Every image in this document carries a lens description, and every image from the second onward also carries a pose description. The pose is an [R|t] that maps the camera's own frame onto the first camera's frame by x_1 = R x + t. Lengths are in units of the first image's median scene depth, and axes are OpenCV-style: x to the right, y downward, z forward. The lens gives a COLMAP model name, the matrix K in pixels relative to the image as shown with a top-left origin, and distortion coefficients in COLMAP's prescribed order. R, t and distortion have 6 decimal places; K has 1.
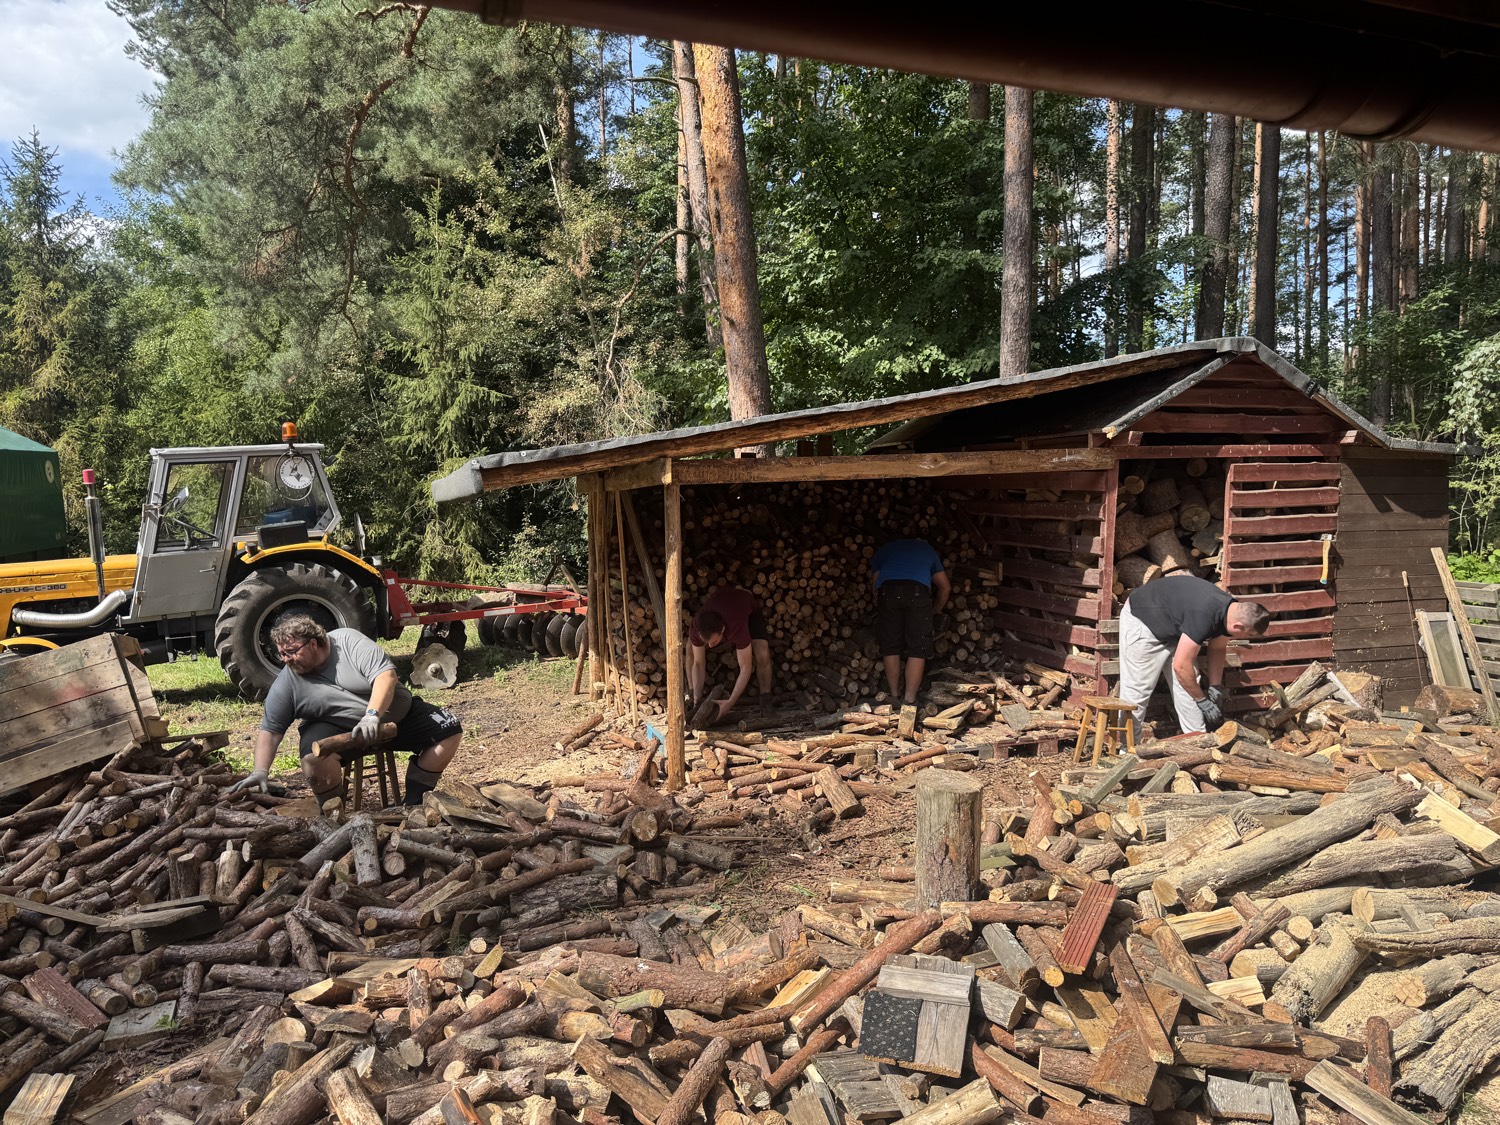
lens RADIAL K [[1069.8, 0, 750.0], [0, 1069.8, 562.5], [0, 0, 1]] dist [0.033961, -0.052081]
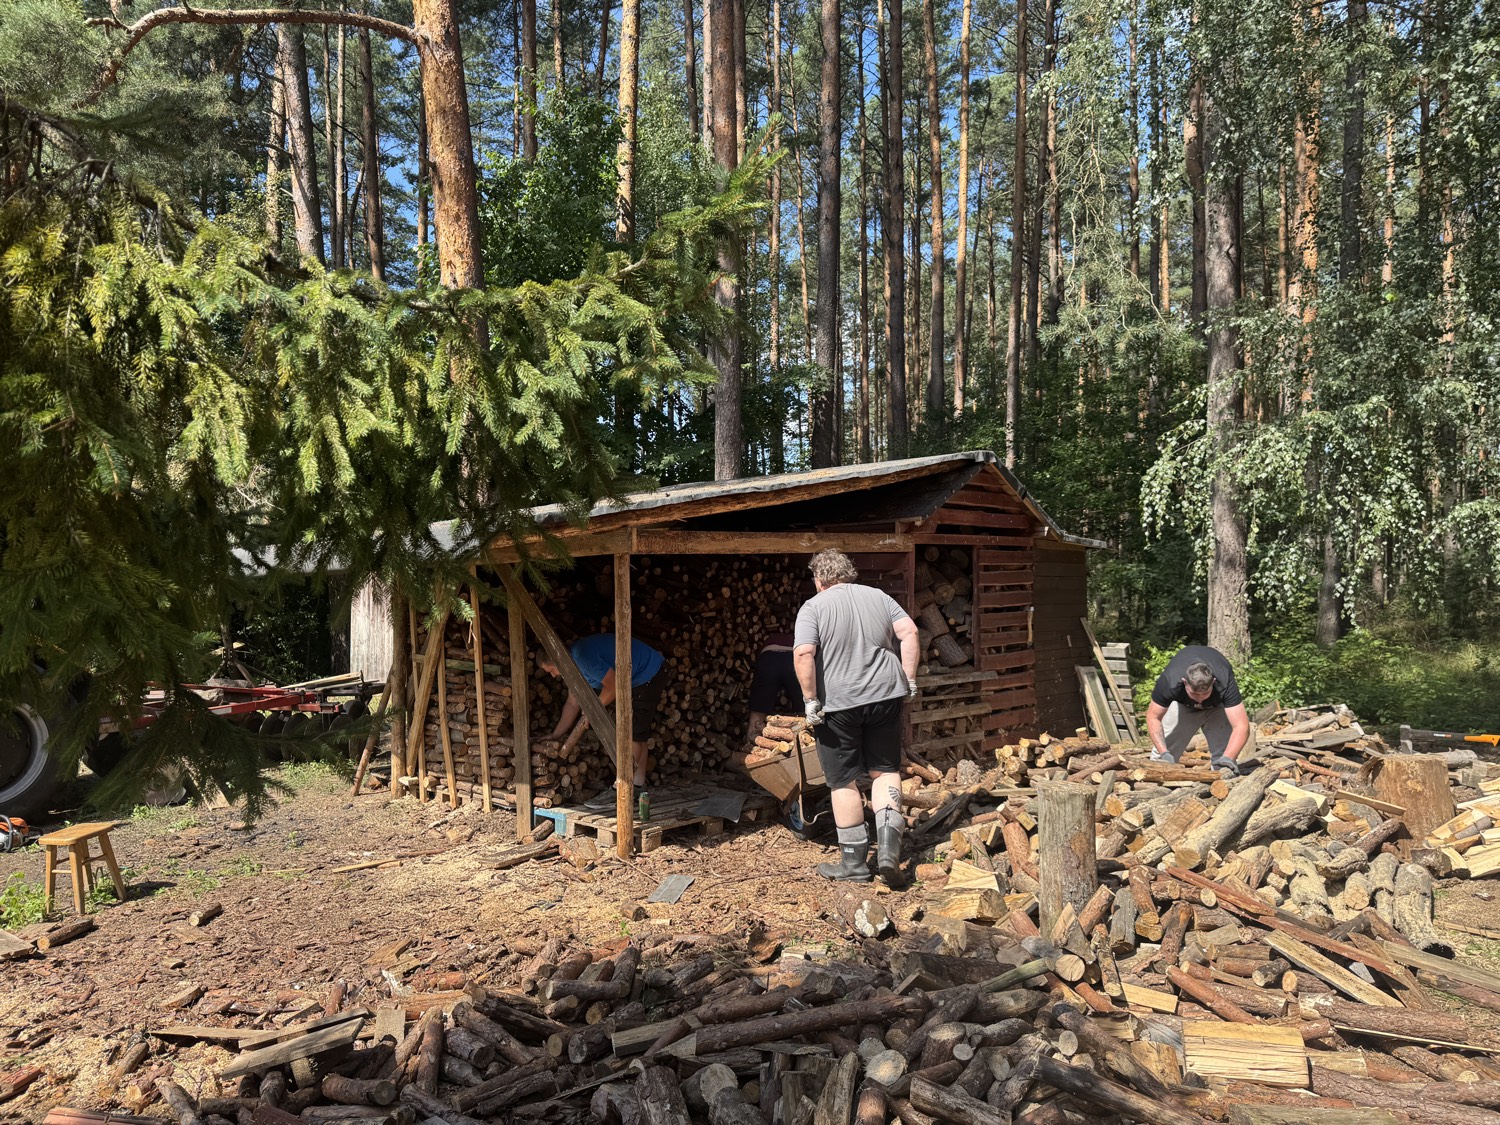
lens RADIAL K [[1070.0, 0, 726.6], [0, 1070.0, 586.2], [0, 0, 1]] dist [0.079609, -0.151275]
pose [[0.880770, 0.002769, 0.473537, -0.386069], [0.034282, 0.996986, -0.069594, 0.026232], [-0.472303, 0.077530, 0.878020, 0.047646]]
